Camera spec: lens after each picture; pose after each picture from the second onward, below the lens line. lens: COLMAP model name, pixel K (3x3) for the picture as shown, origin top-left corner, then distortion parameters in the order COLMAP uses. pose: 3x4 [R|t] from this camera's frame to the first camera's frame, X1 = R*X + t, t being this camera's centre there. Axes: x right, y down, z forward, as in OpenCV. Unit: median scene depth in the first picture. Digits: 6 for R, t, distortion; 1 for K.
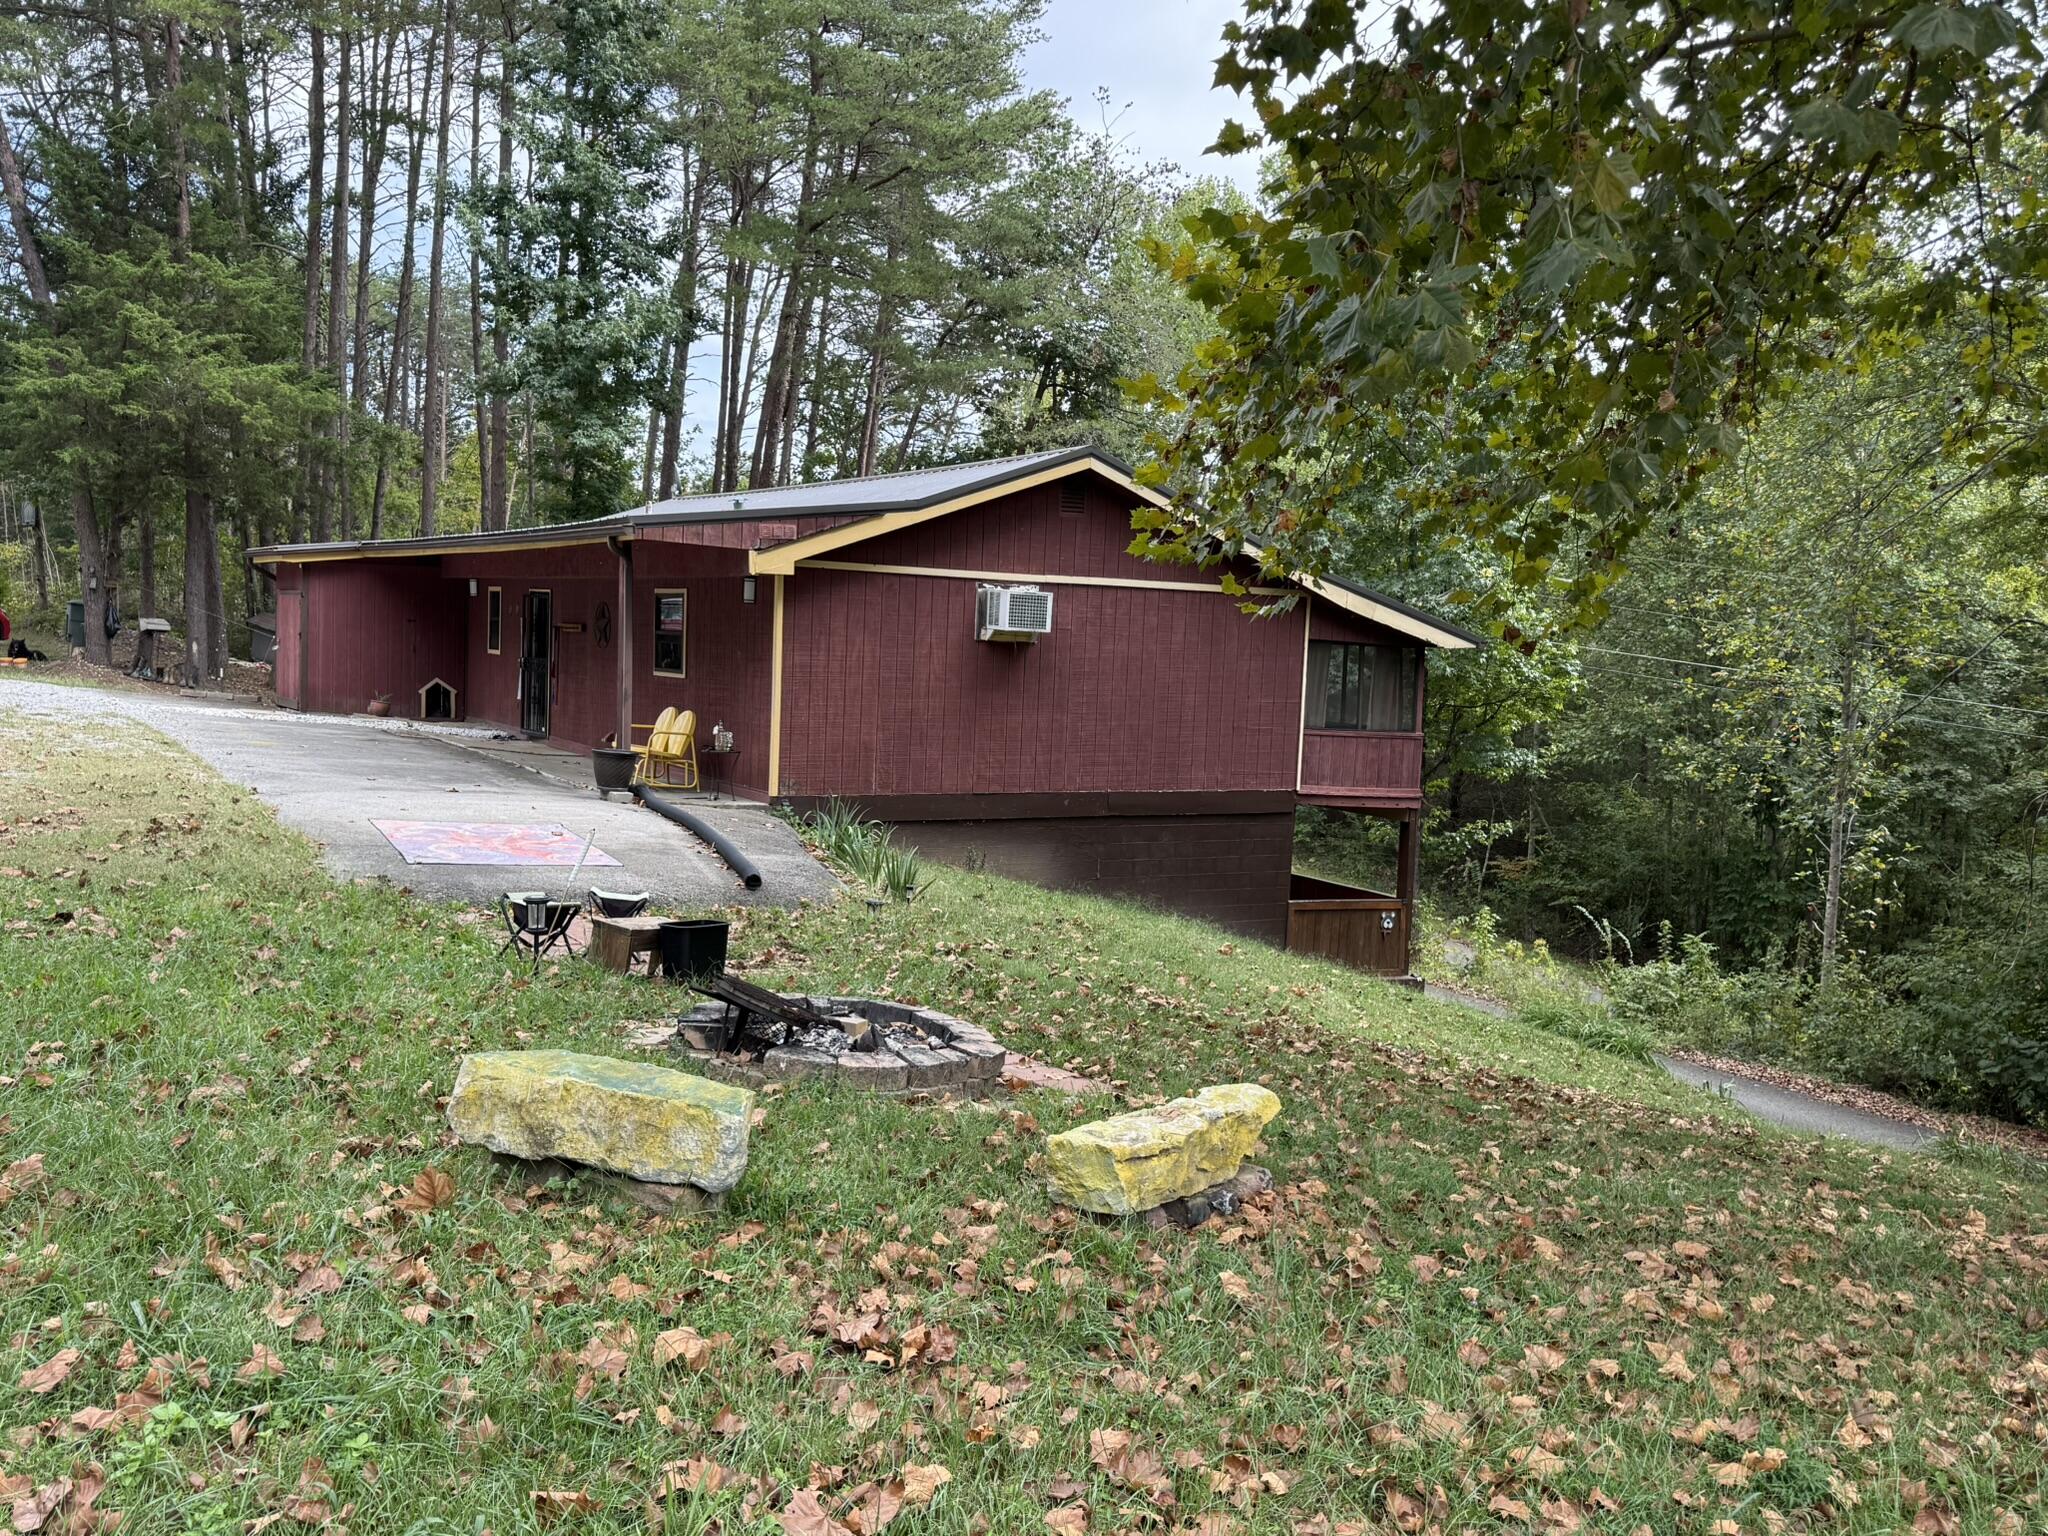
lens RADIAL K [[1718.3, 0, 1055.4], [0, 1718.3, 772.7], [0, 0, 1]] dist [0.086063, -0.166113]
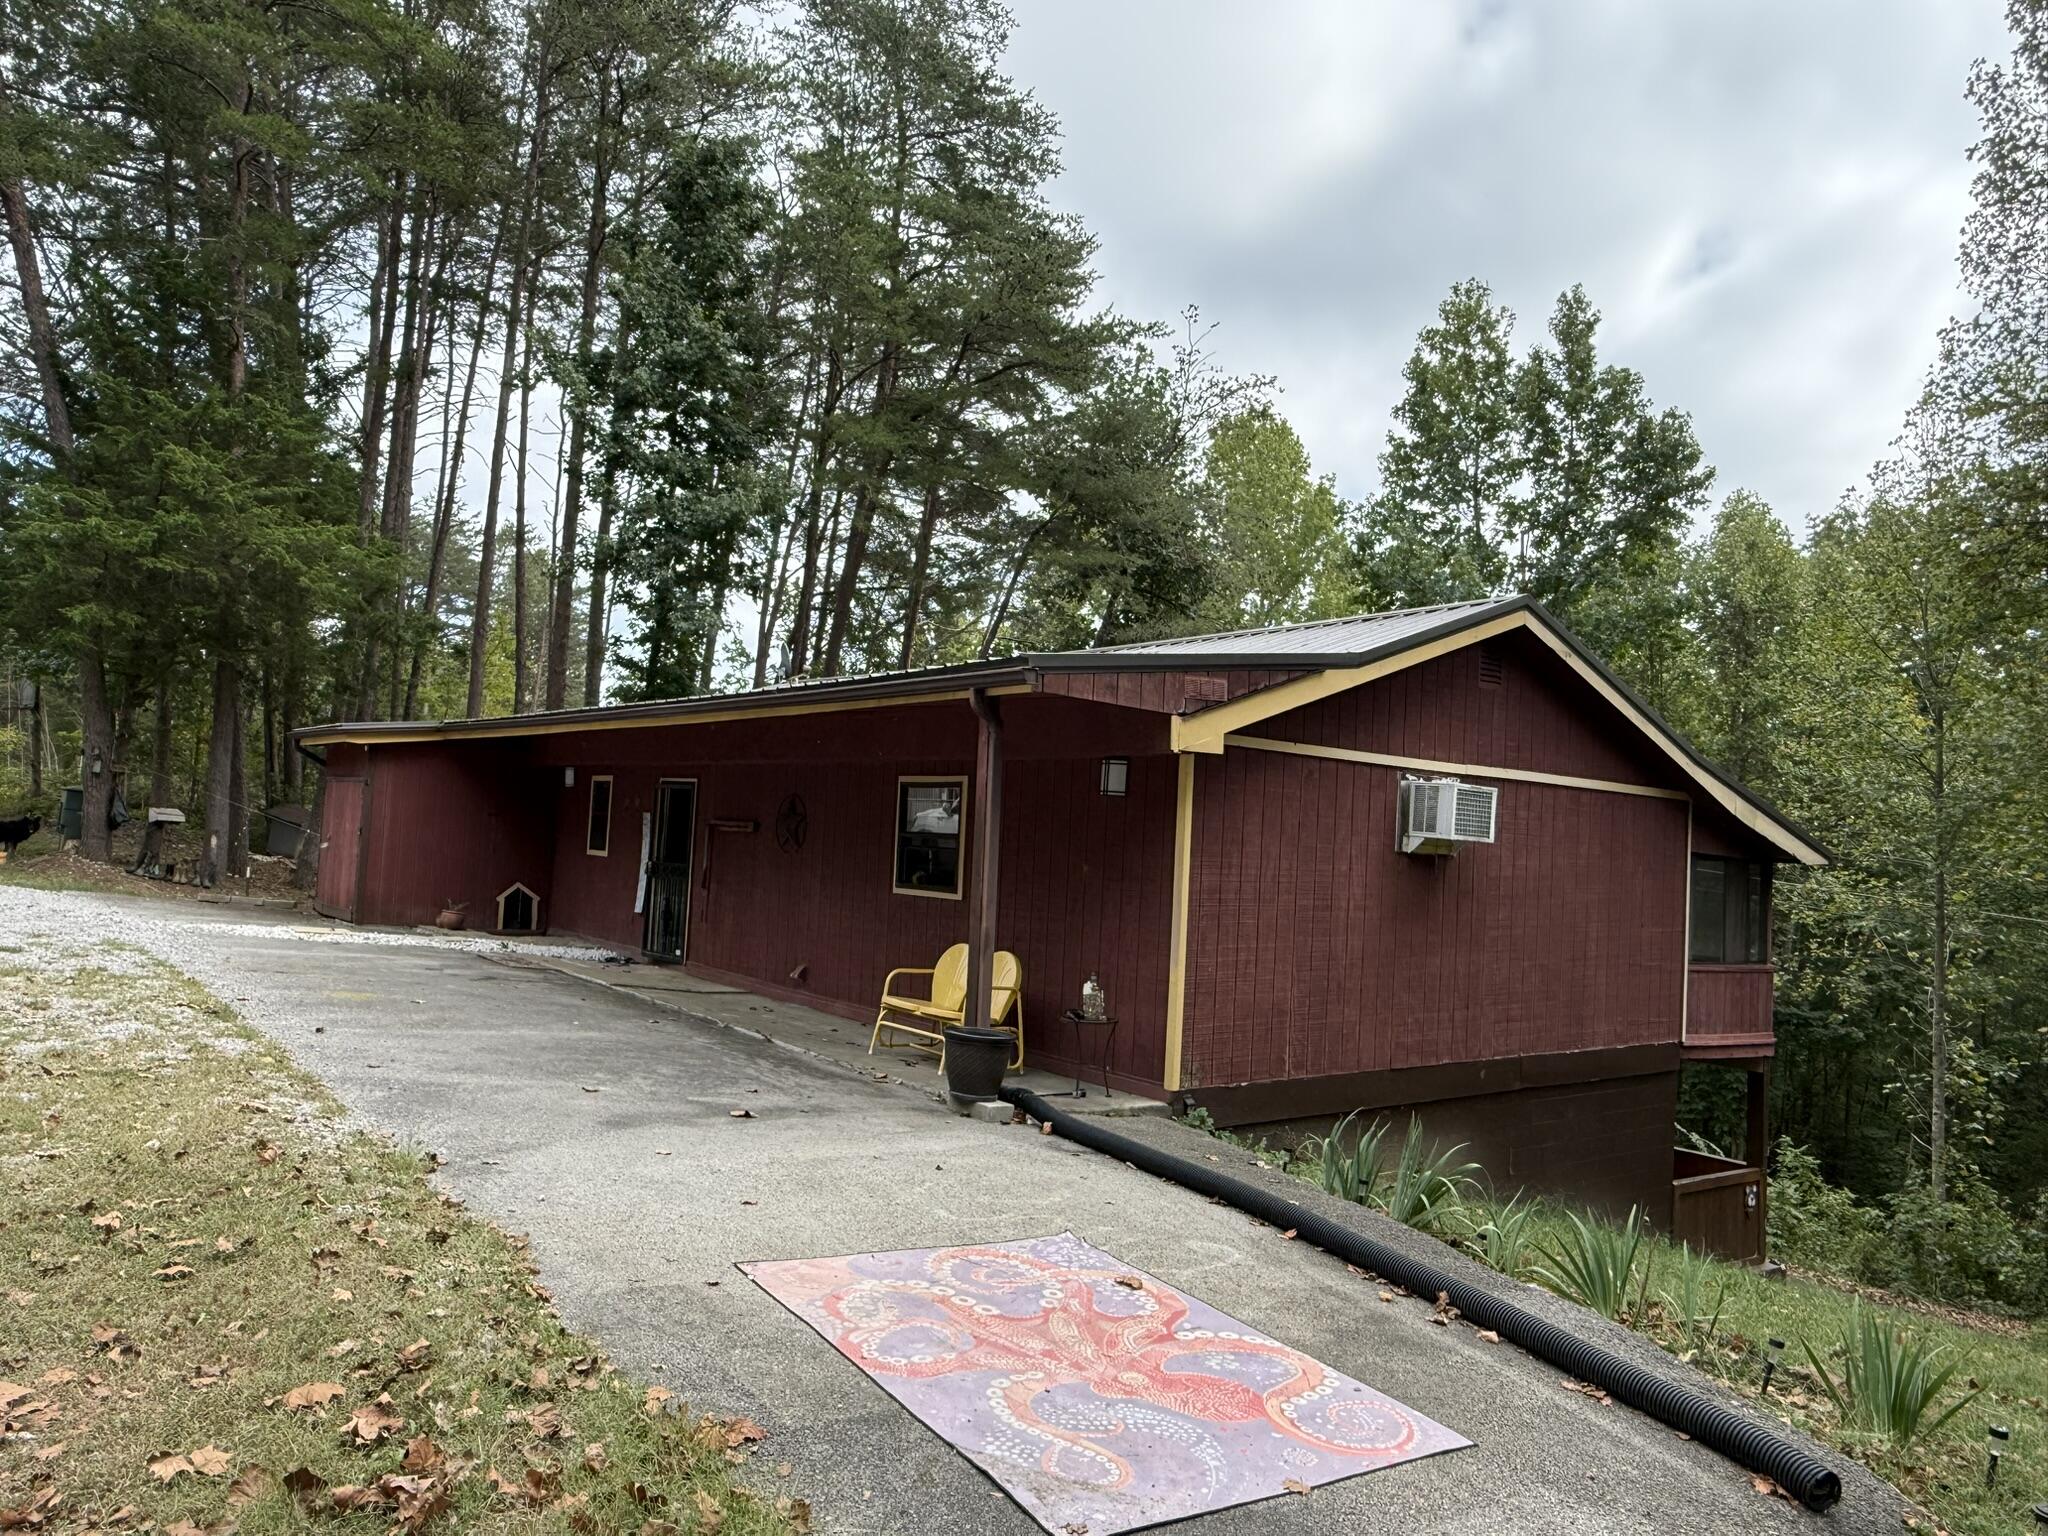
lens RADIAL K [[1363.2, 0, 1024.0], [0, 1363.2, 768.0], [0, 0, 1]] dist [0.000912, 0.000029]
pose [[0.995146, 0.015953, 0.097111, -0.235432], [-0.003714, 0.992159, -0.124929, -0.037174], [-0.098343, 0.123961, 0.987402, 0.415631]]
